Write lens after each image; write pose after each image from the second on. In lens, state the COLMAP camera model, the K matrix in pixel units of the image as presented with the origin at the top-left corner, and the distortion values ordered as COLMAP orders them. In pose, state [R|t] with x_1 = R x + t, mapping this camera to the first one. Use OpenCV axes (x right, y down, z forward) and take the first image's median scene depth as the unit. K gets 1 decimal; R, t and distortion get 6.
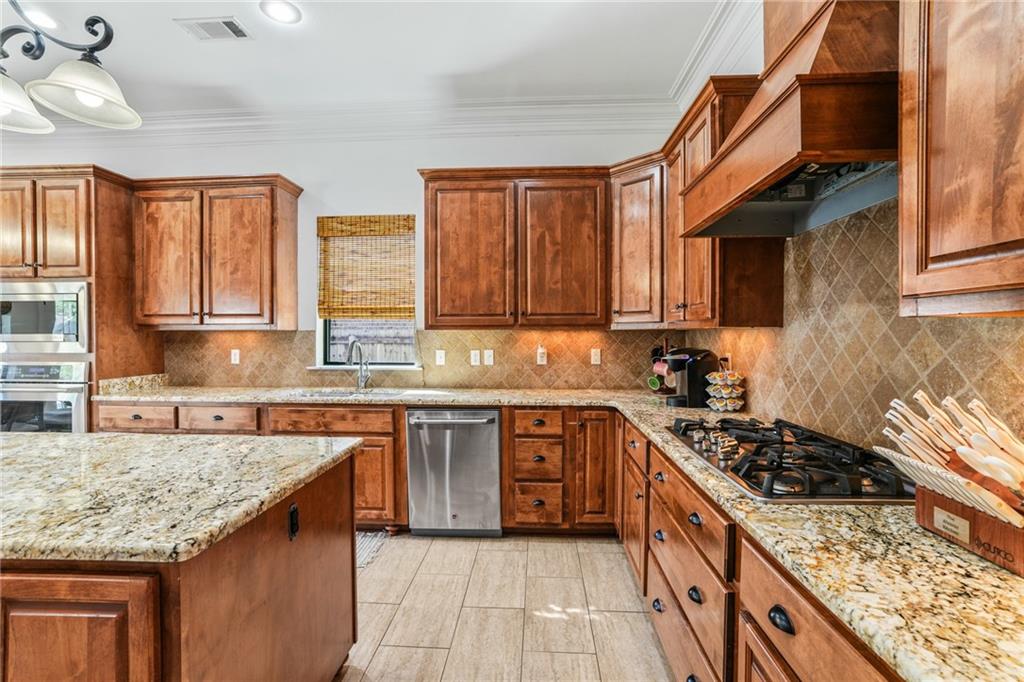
lens RADIAL K [[491.7, 0, 506.8], [0, 491.7, 334.3], [0, 0, 1]] dist [-0.002134, 0.000443]
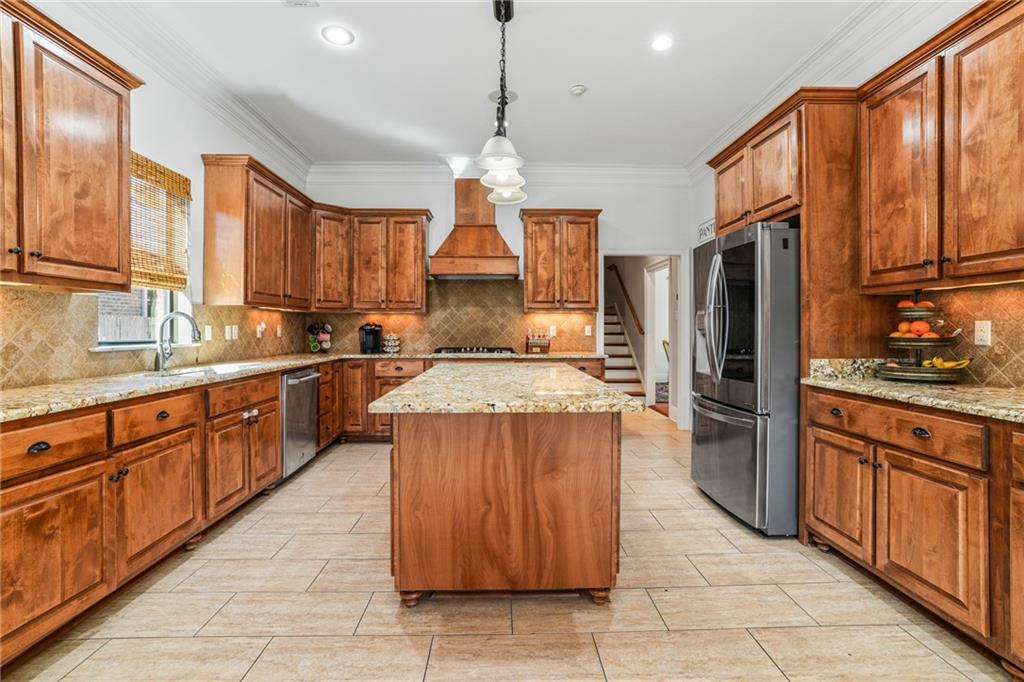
lens RADIAL K [[491.7, 0, 506.8], [0, 491.7, 334.3], [0, 0, 1]] dist [-0.002134, 0.000443]
pose [[-0.120785, -0.007348, 0.992652, -1.240320], [0.003135, 0.999965, 0.007783, 0.046186], [-0.992674, 0.004052, -0.120757, 0.544627]]
